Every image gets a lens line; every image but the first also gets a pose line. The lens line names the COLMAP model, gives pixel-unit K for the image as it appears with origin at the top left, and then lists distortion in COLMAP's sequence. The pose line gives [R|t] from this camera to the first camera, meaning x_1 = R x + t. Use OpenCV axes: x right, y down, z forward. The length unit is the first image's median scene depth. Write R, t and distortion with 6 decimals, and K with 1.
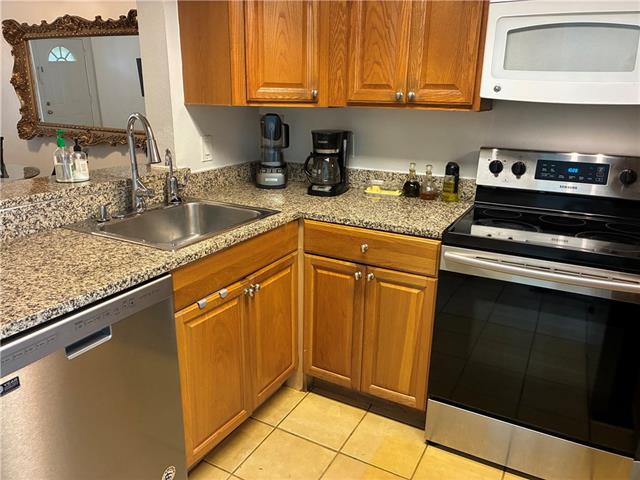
lens RADIAL K [[476.9, 0, 319.2], [0, 476.9, 240.9], [0, 0, 1]] dist [0.004944, -0.010207]
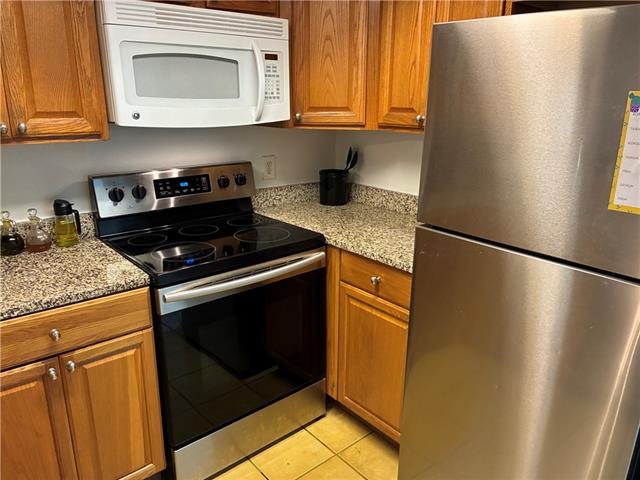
lens RADIAL K [[476.9, 0, 318.2], [0, 476.9, 238.0], [0, 0, 1]] dist [0.004944, -0.010207]
pose [[0.379806, -0.276444, 0.882794, -0.358968], [0.278175, 0.944266, 0.176014, -0.142160], [-0.882251, 0.178720, 0.435538, 0.283374]]
